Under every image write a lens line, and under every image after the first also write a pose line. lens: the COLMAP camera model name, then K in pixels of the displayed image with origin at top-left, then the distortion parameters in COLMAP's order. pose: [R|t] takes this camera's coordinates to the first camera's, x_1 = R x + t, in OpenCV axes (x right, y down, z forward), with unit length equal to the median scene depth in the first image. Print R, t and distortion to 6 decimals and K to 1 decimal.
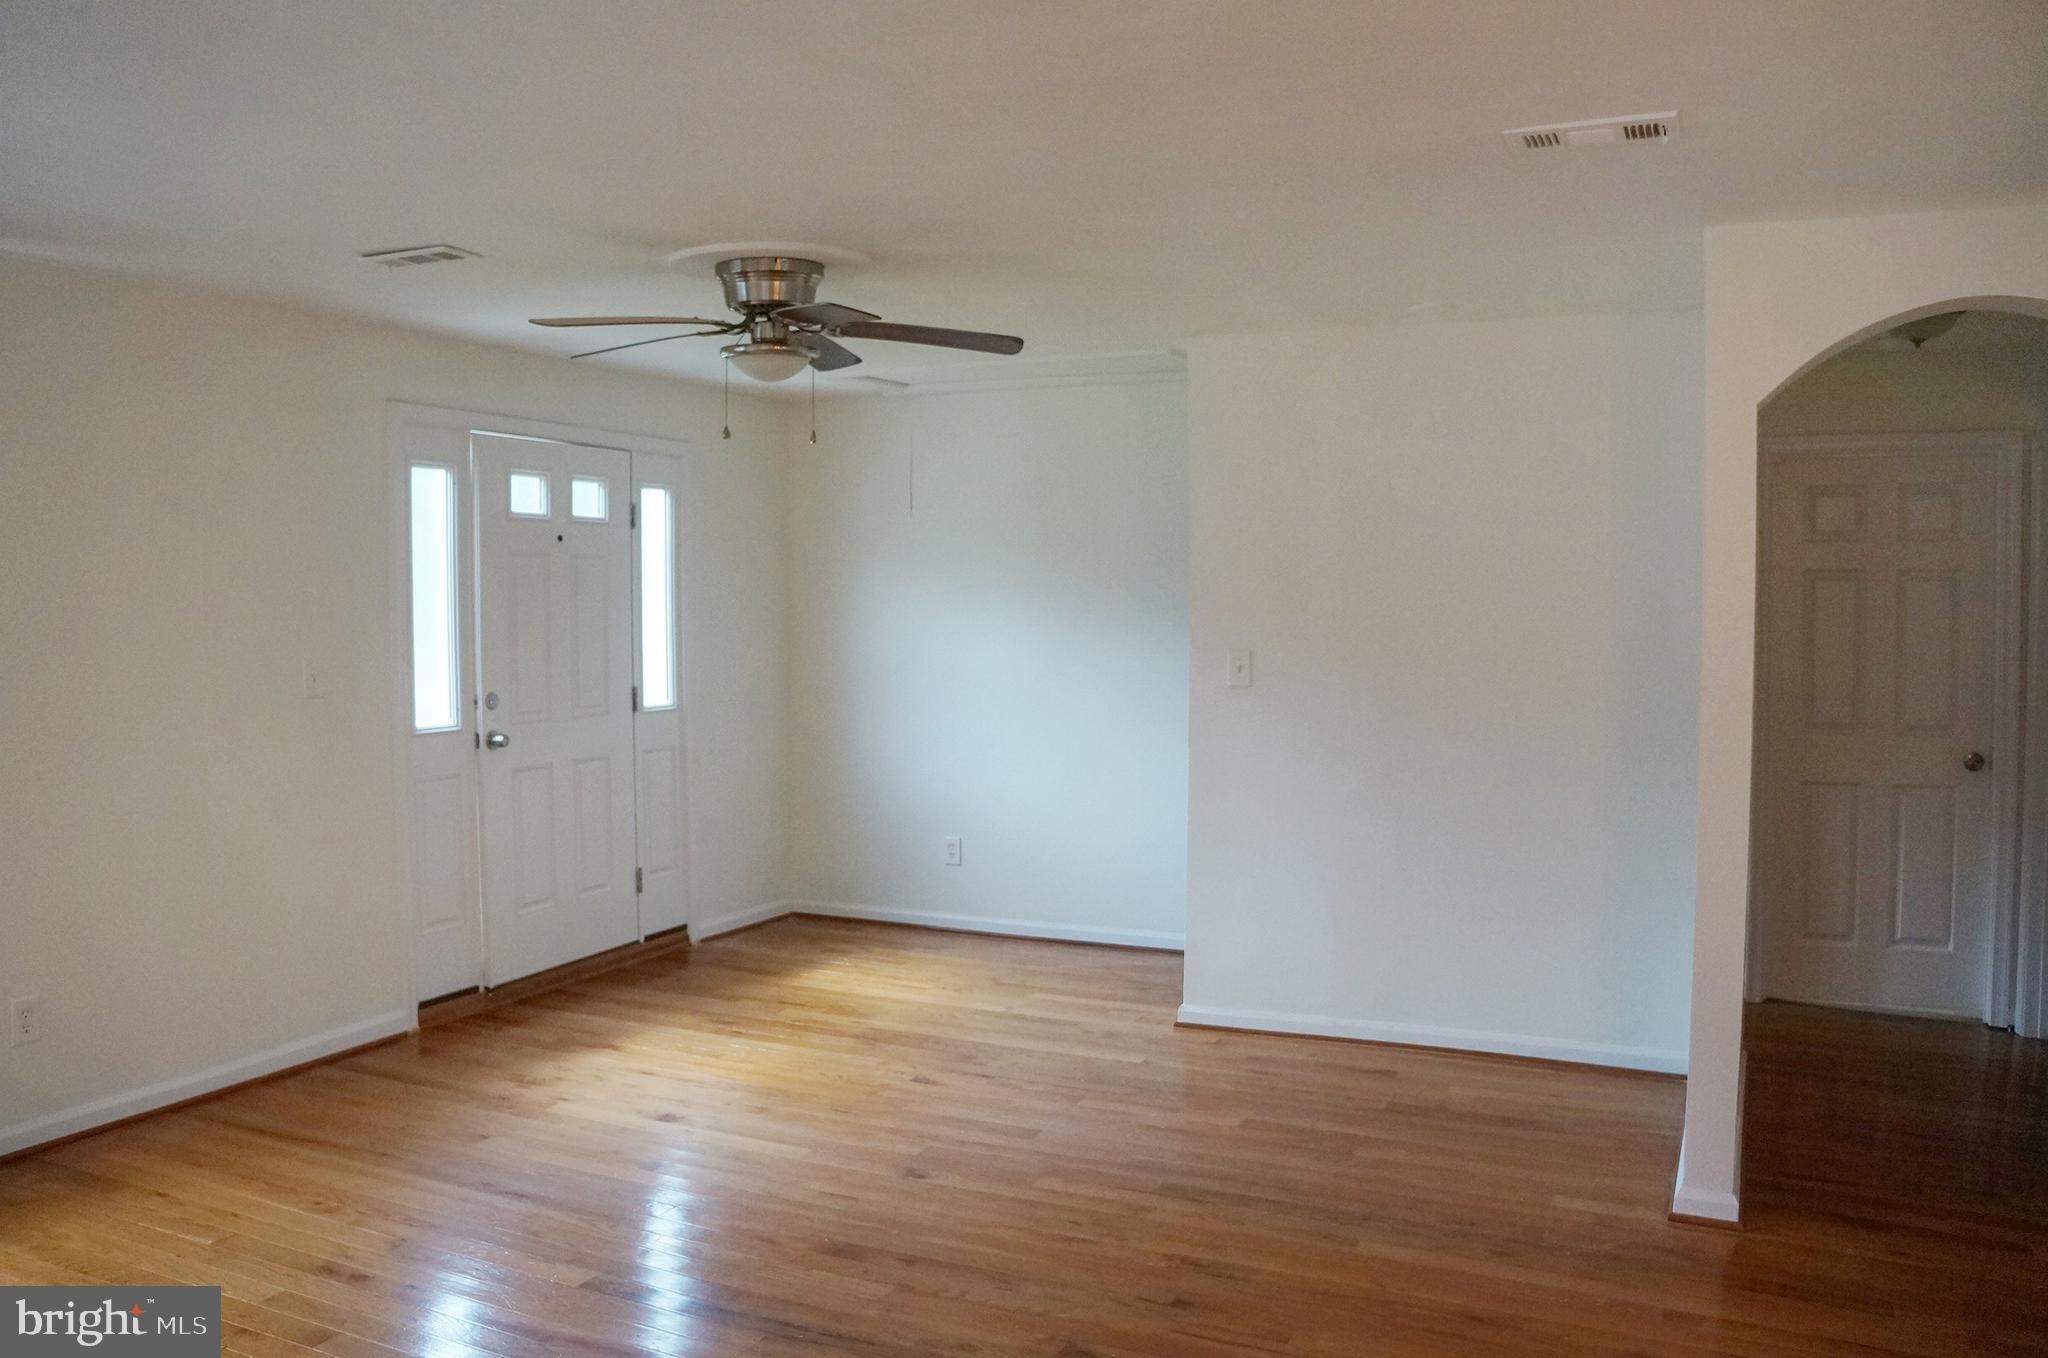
lens RADIAL K [[1620.4, 0, 1025.7], [0, 1620.4, 671.9], [0, 0, 1]] dist [-0.169324, 0.115481]
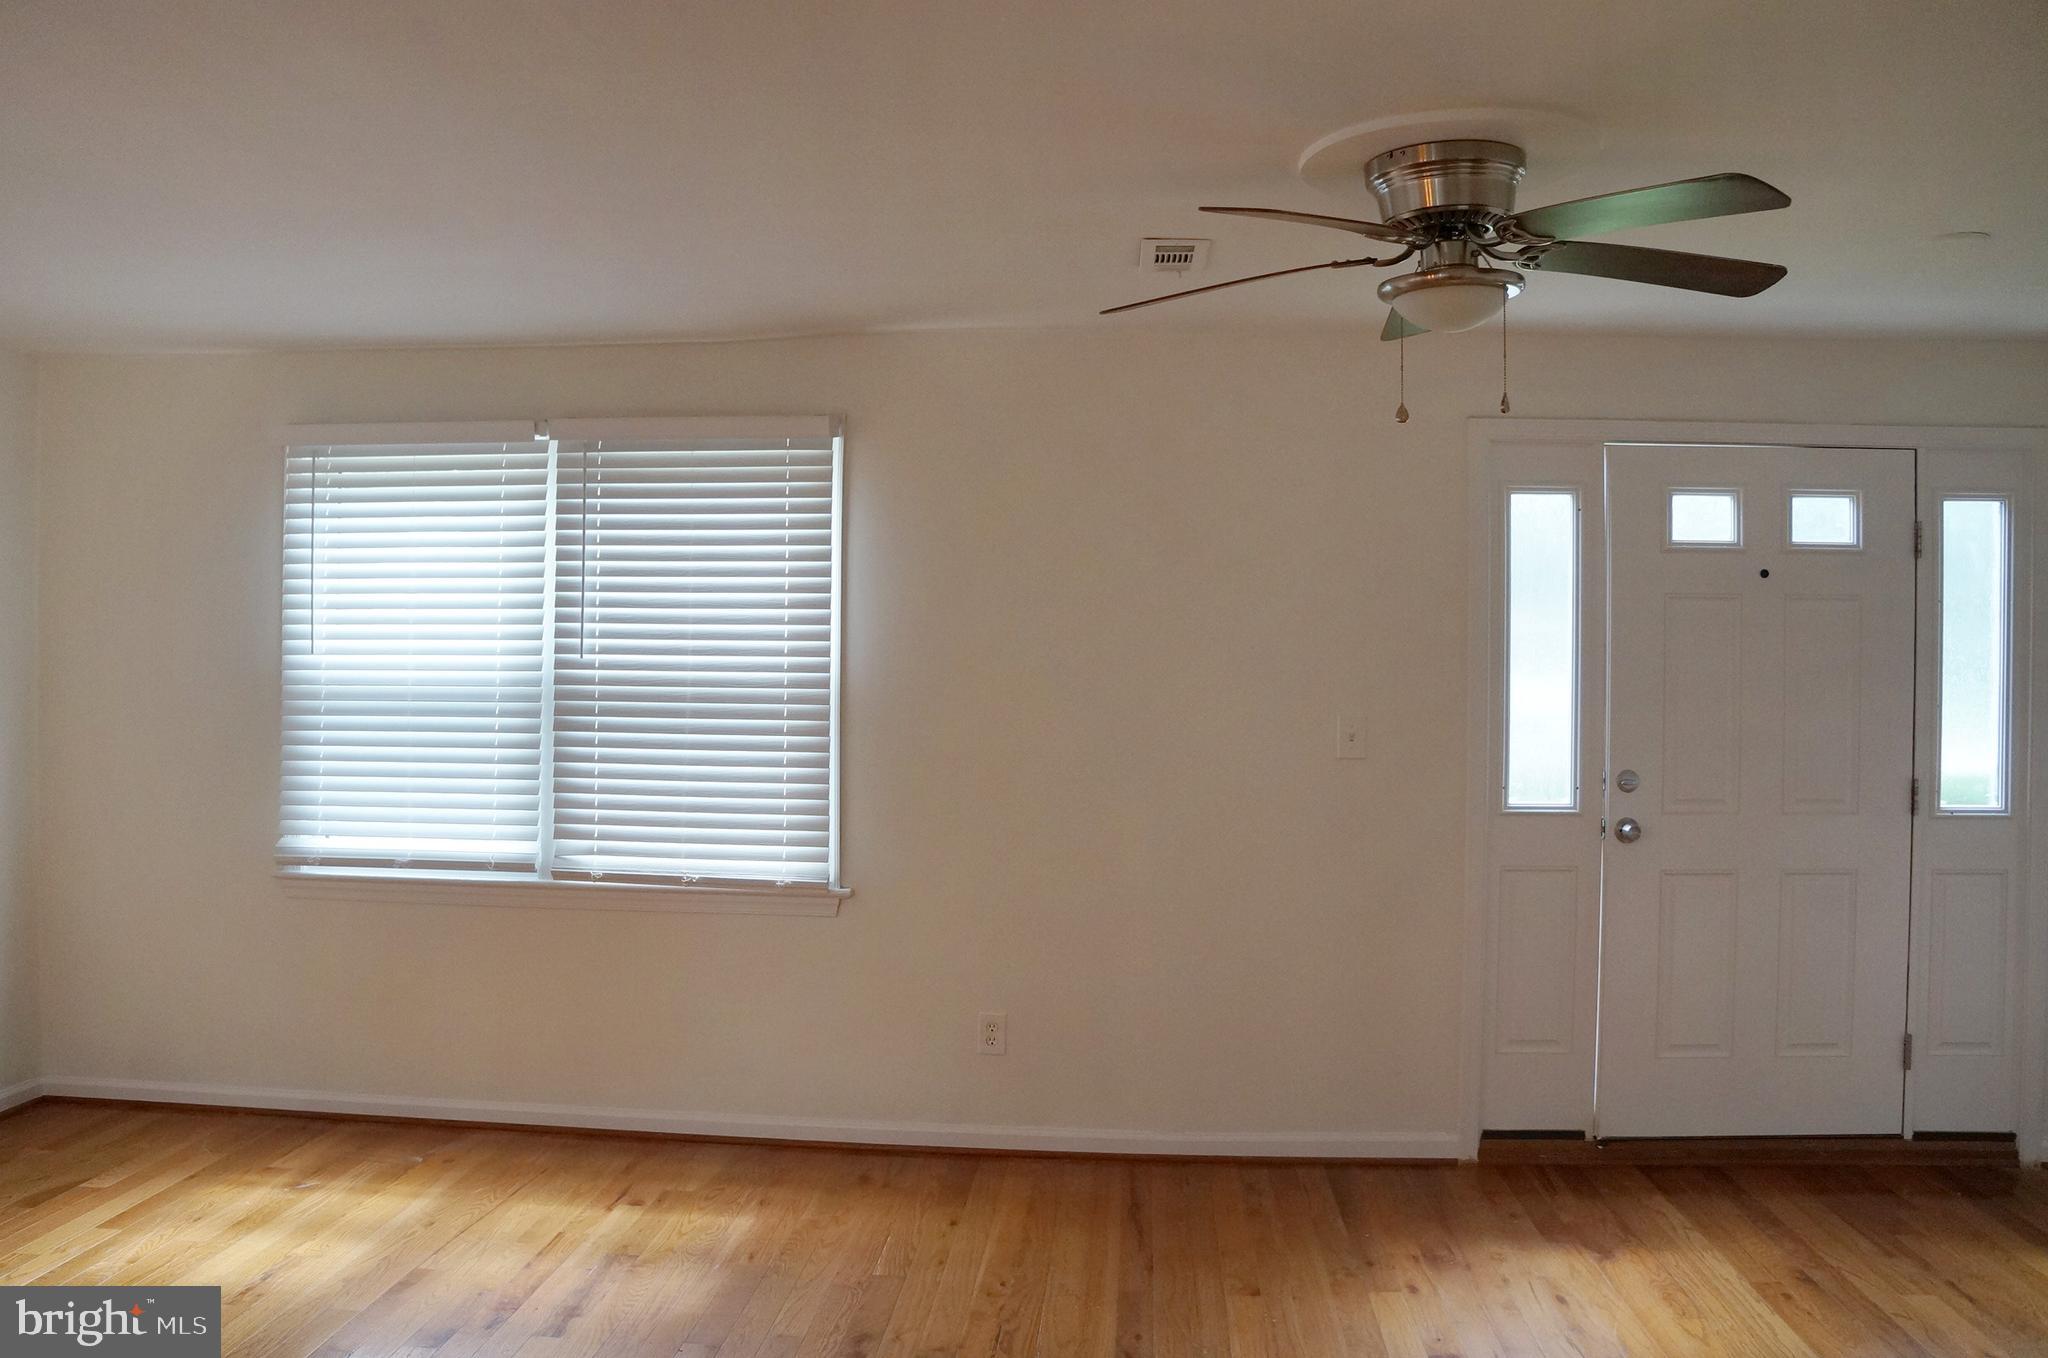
lens RADIAL K [[1620.4, 0, 1017.8], [0, 1620.4, 673.9], [0, 0, 1]] dist [-0.169324, 0.115481]
pose [[0.340792, 0.015843, -0.940005, 0.309213], [-0.049310, 0.998783, -0.001043, -0.019751], [0.938845, 0.046707, 0.341159, 0.455113]]
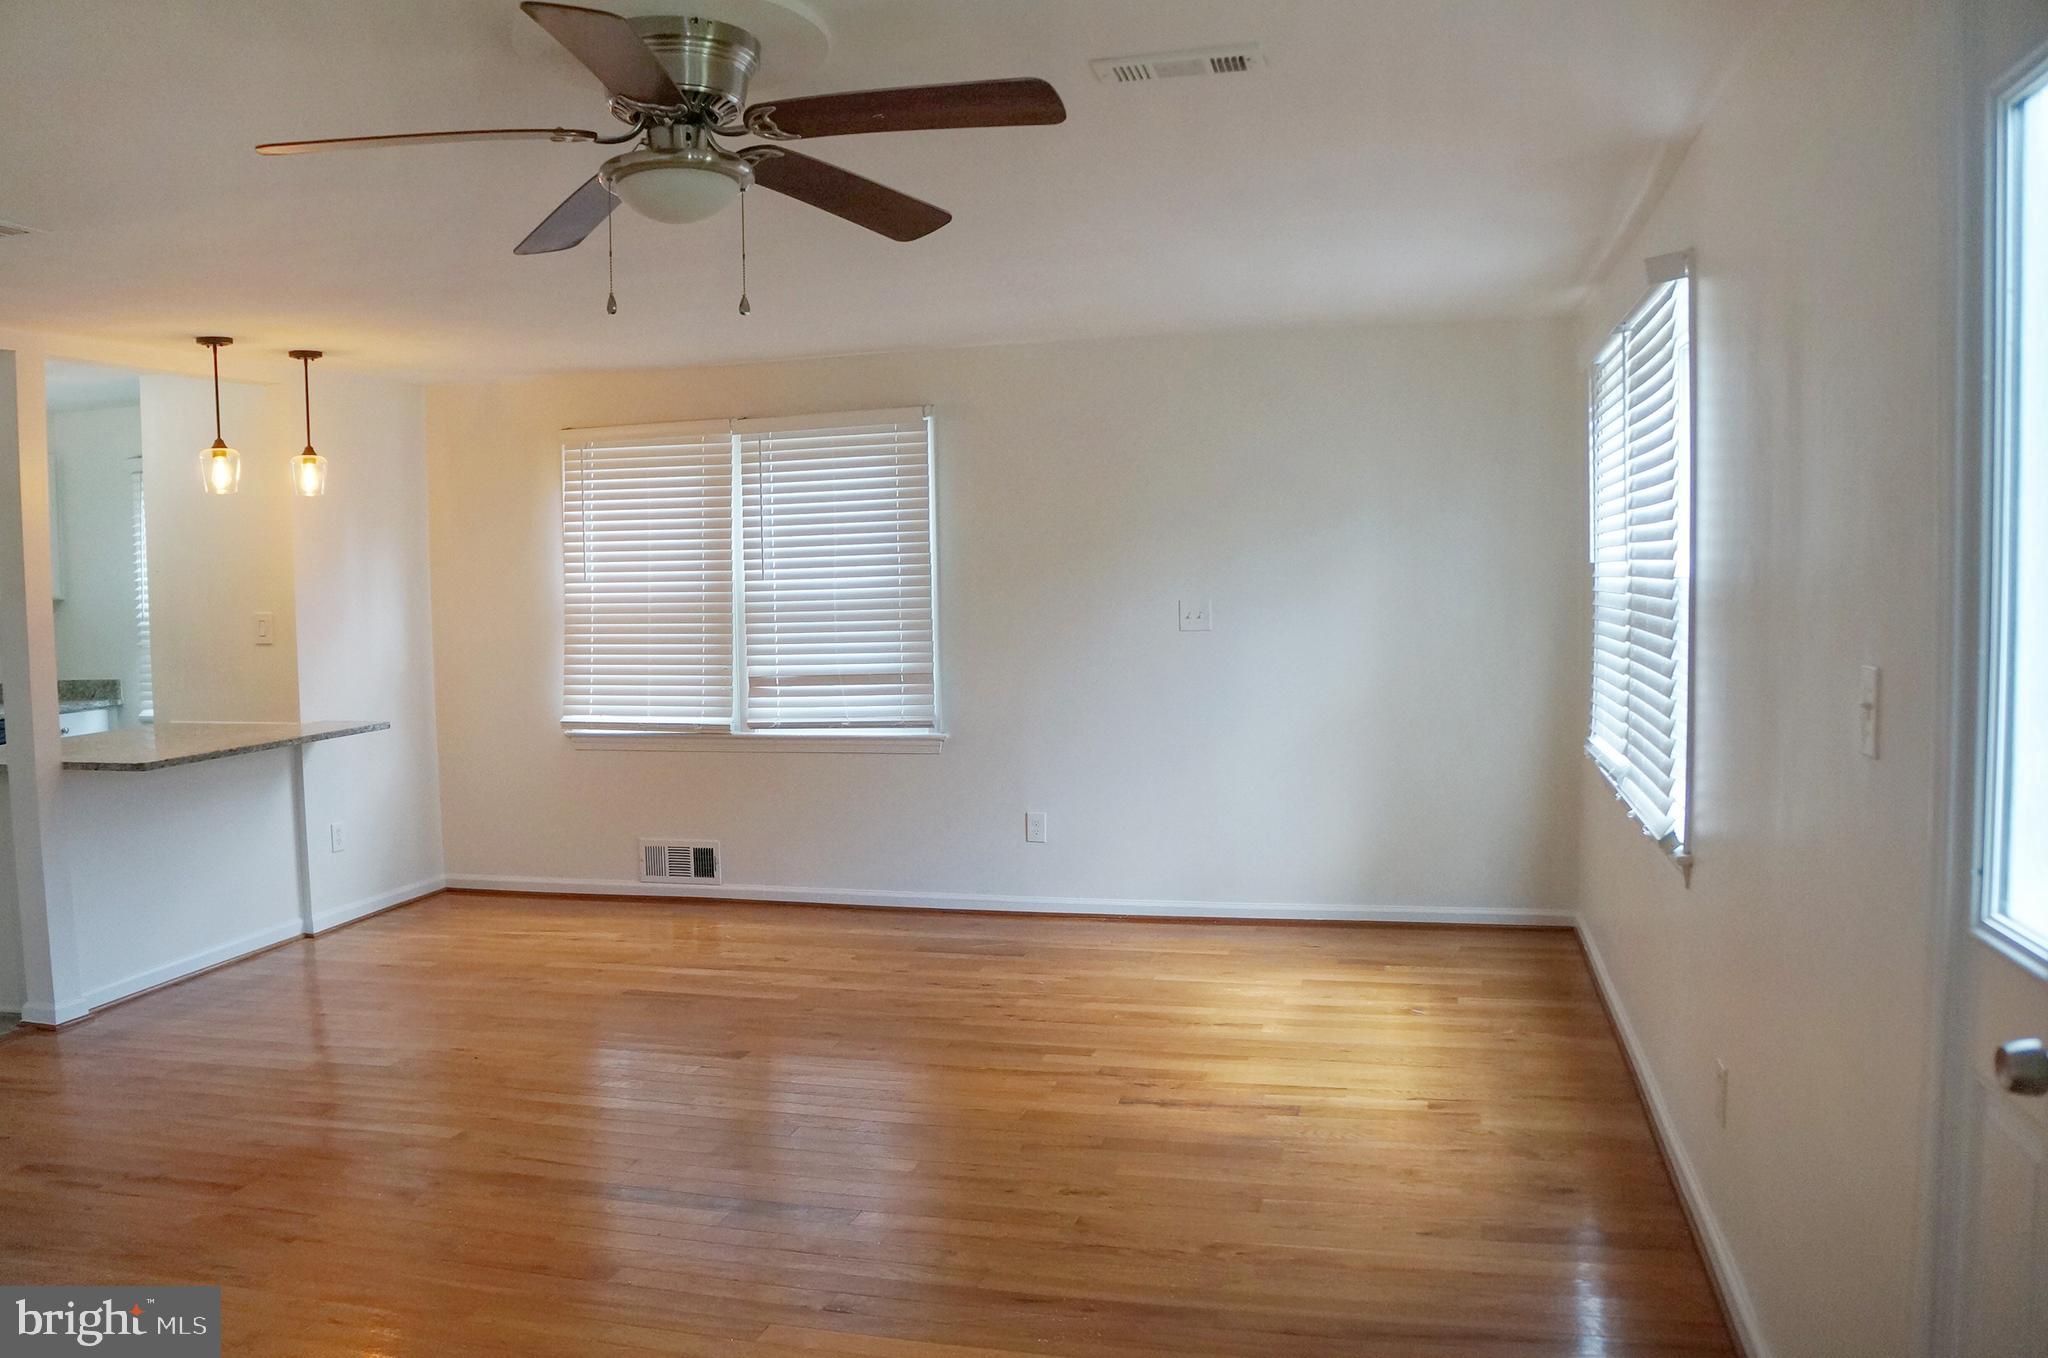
lens RADIAL K [[1620.4, 0, 1005.0], [0, 1620.4, 664.4], [0, 0, 1]] dist [-0.169324, 0.115481]
pose [[-0.984627, 0.035679, -0.170986, -0.120222], [0.017542, 0.994165, 0.106432, -0.063007], [0.173786, 0.101796, -0.979508, 1.254880]]
